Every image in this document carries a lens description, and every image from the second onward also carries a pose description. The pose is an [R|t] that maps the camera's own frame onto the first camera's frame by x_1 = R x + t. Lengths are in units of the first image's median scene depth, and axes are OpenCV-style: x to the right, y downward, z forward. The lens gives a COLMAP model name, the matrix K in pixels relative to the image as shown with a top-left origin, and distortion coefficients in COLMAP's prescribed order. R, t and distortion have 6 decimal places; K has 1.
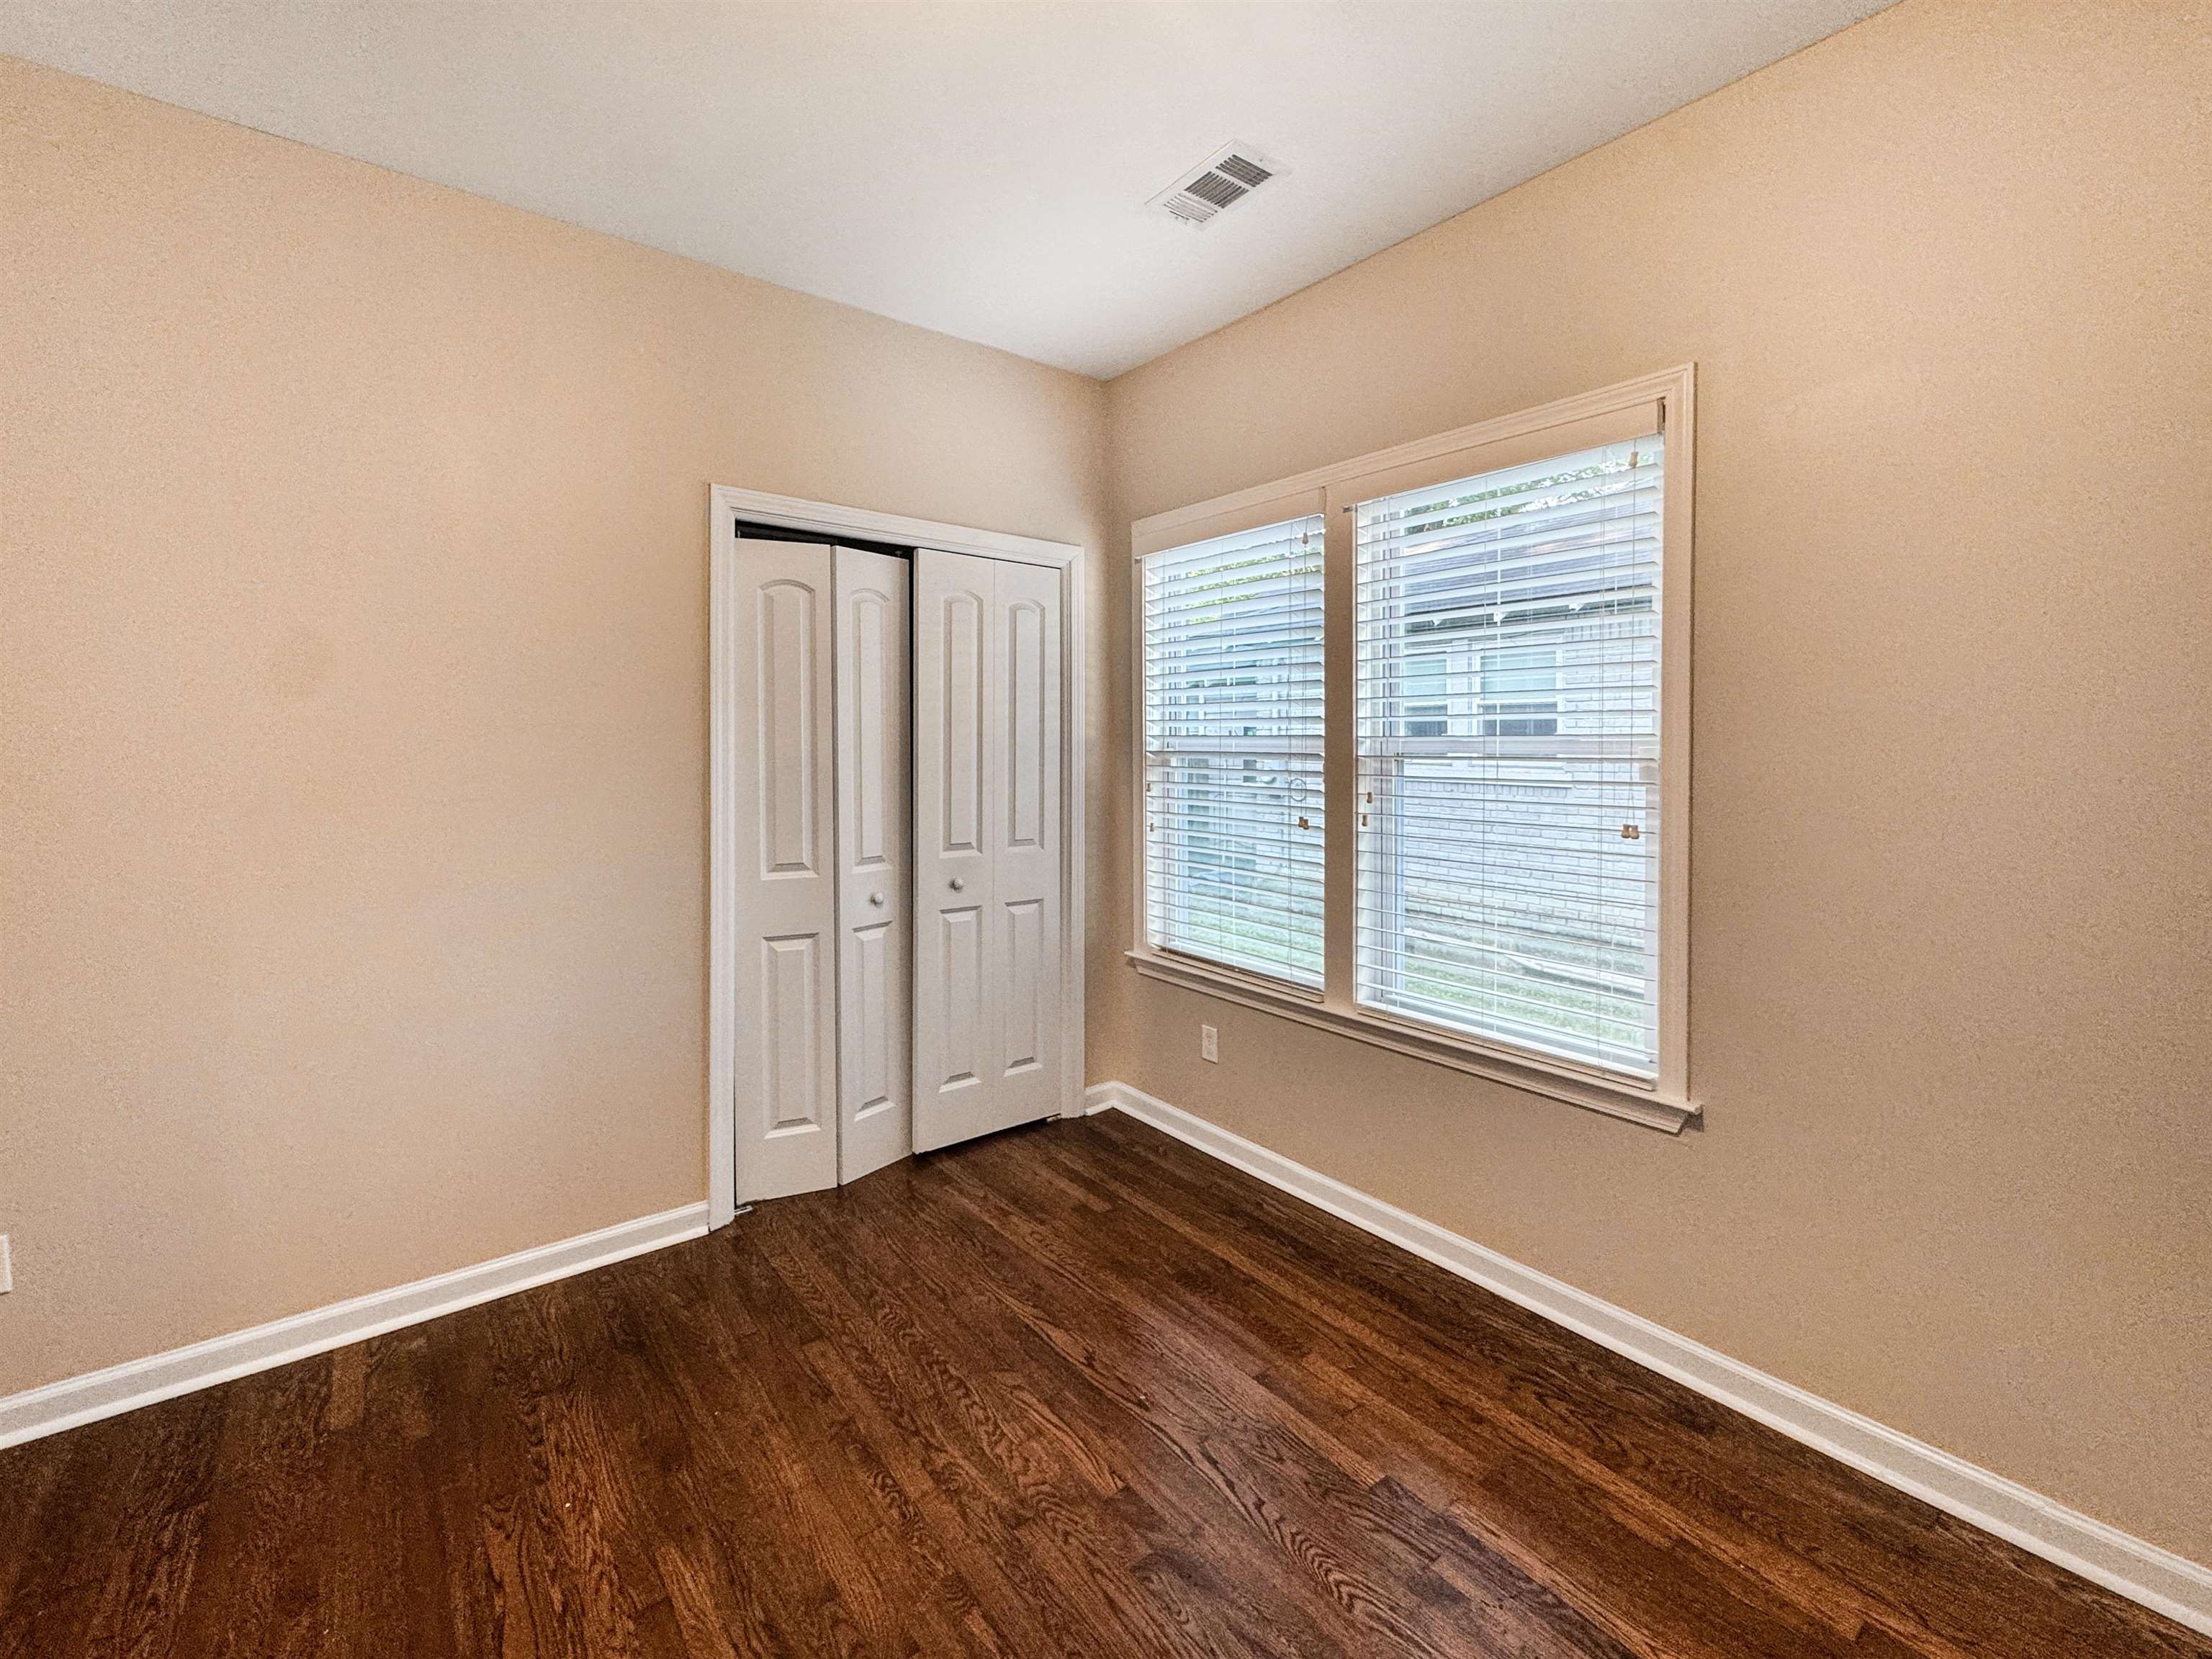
lens RADIAL K [[933.8, 0, 1059.9], [0, 933.8, 758.2], [0, 0, 1]] dist [-0.002467, -0.000217]
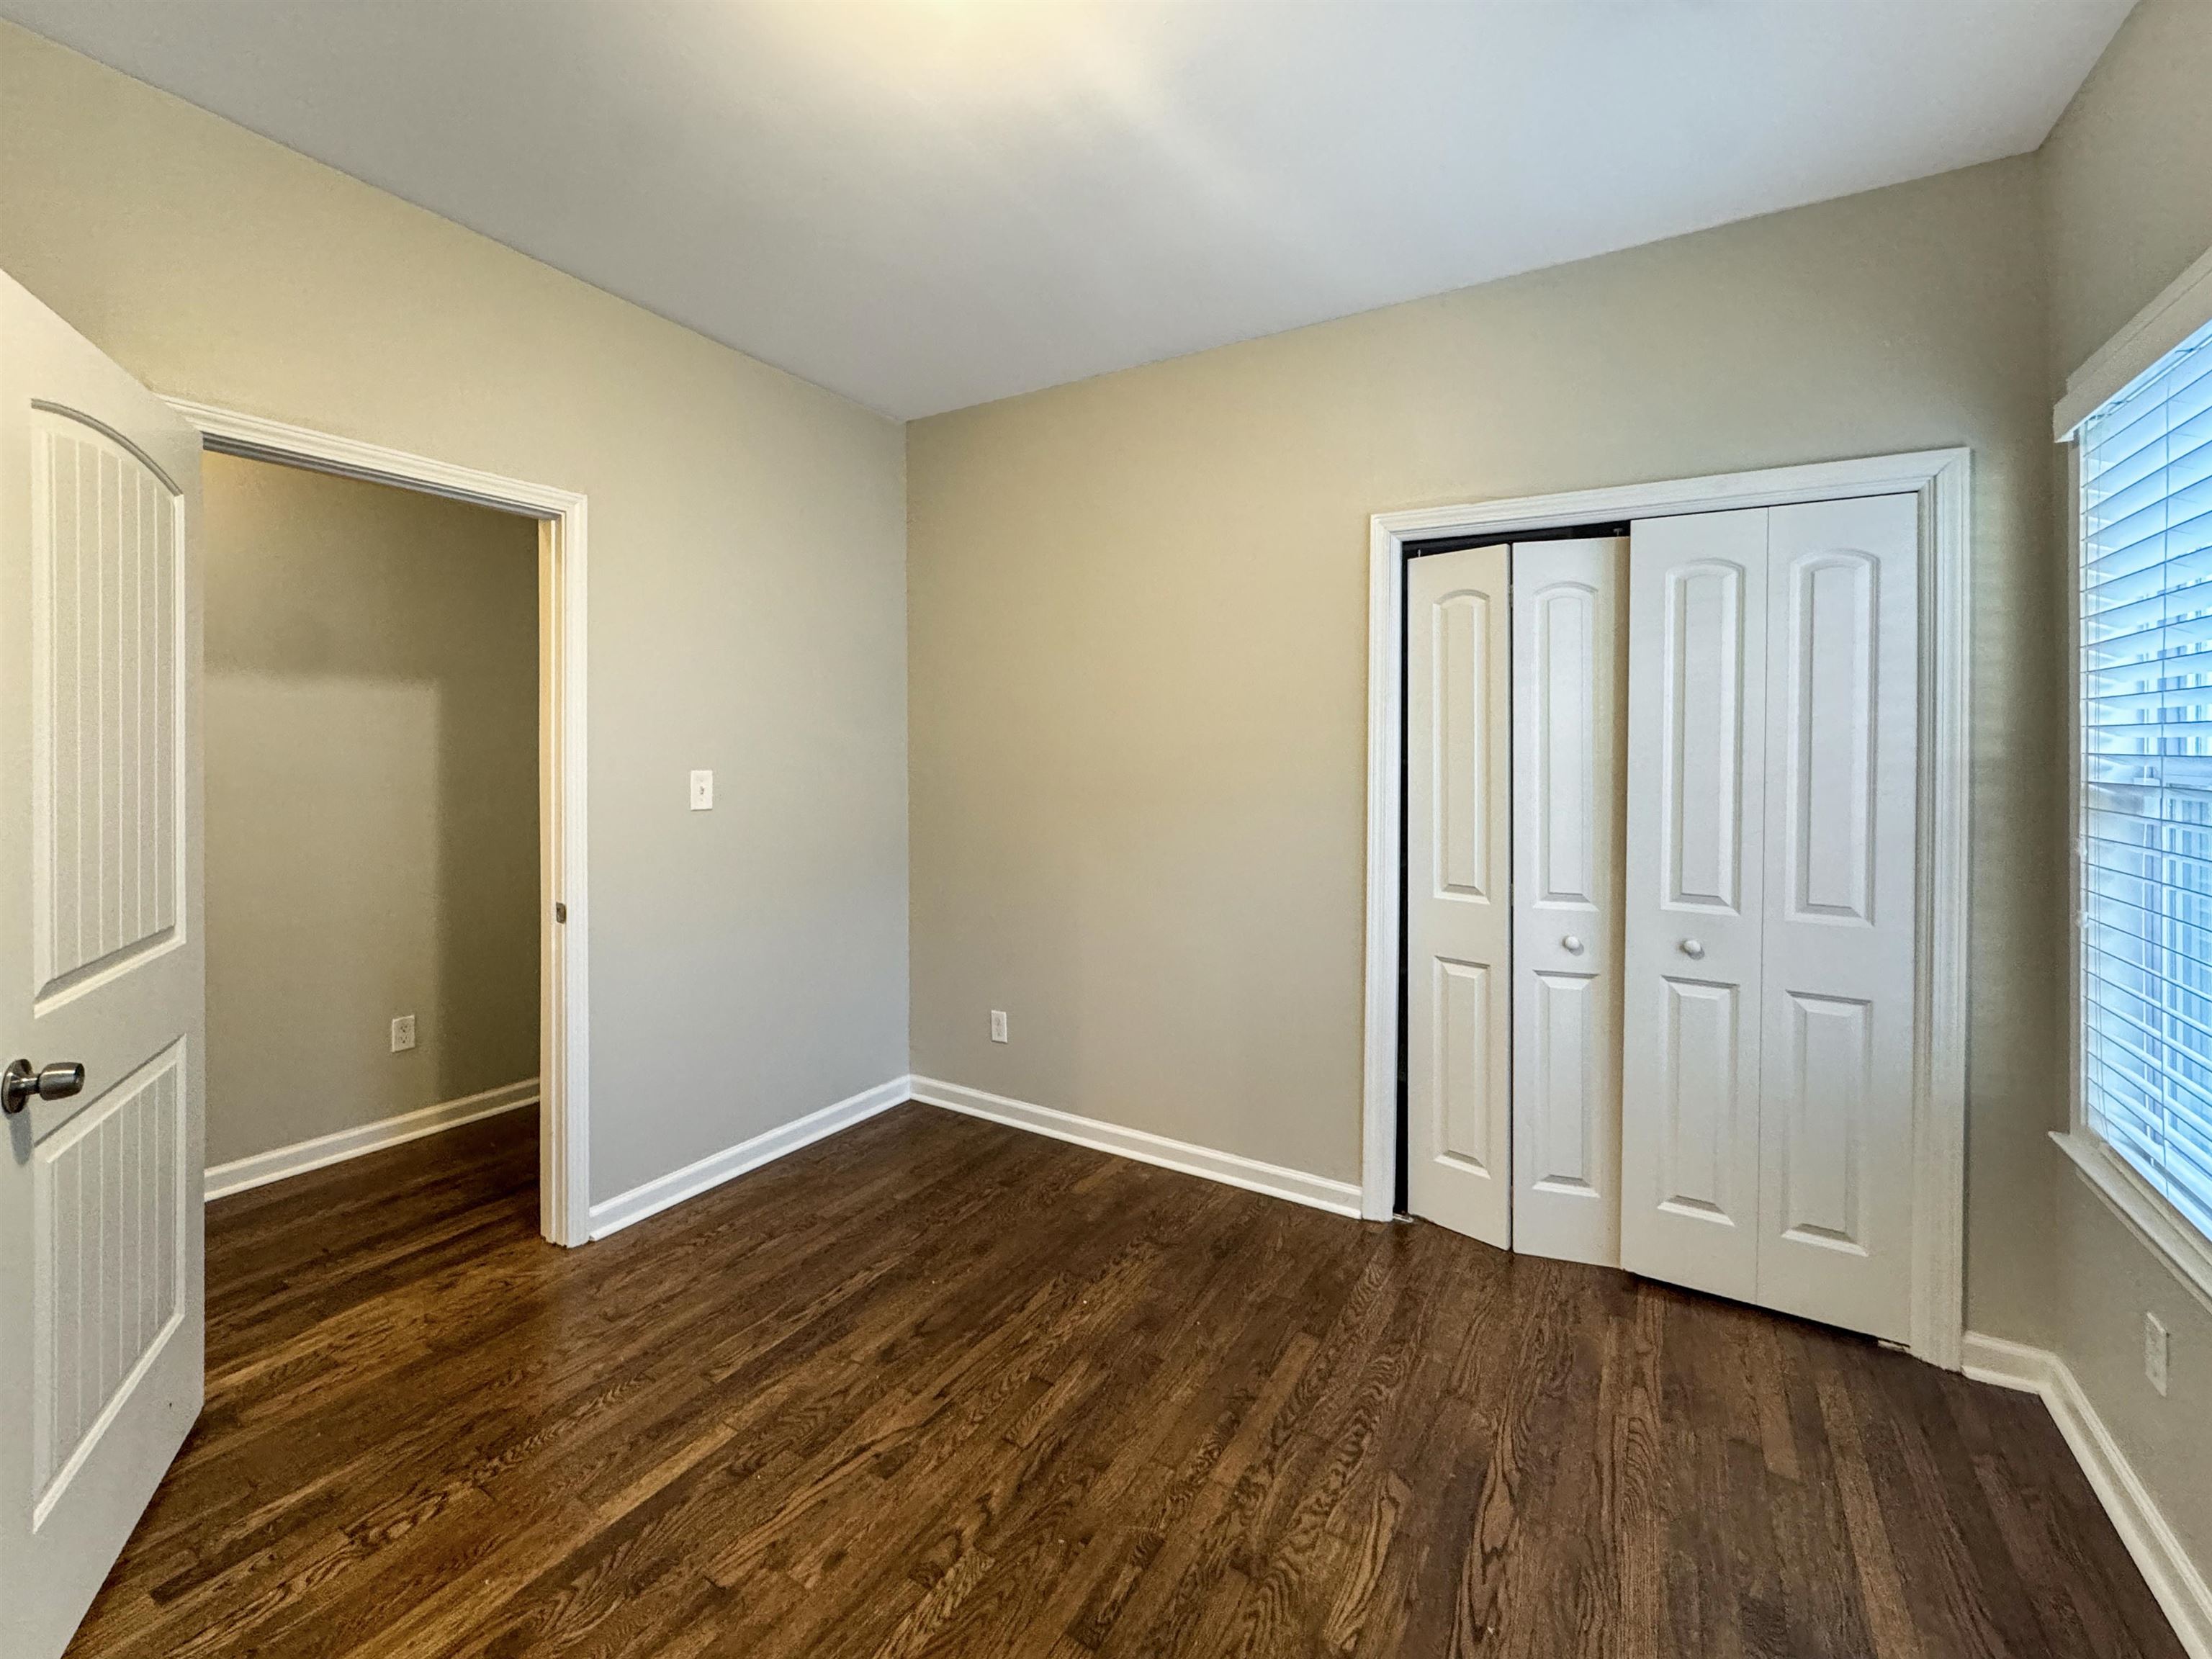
lens RADIAL K [[933.8, 0, 1059.9], [0, 933.8, 758.2], [0, 0, 1]] dist [-0.002467, -0.000217]
pose [[0.355245, 0.010002, -0.934720, 0.577441], [-0.018945, 0.999814, 0.003499, -0.016905], [0.934581, 0.016465, 0.355369, 0.340681]]
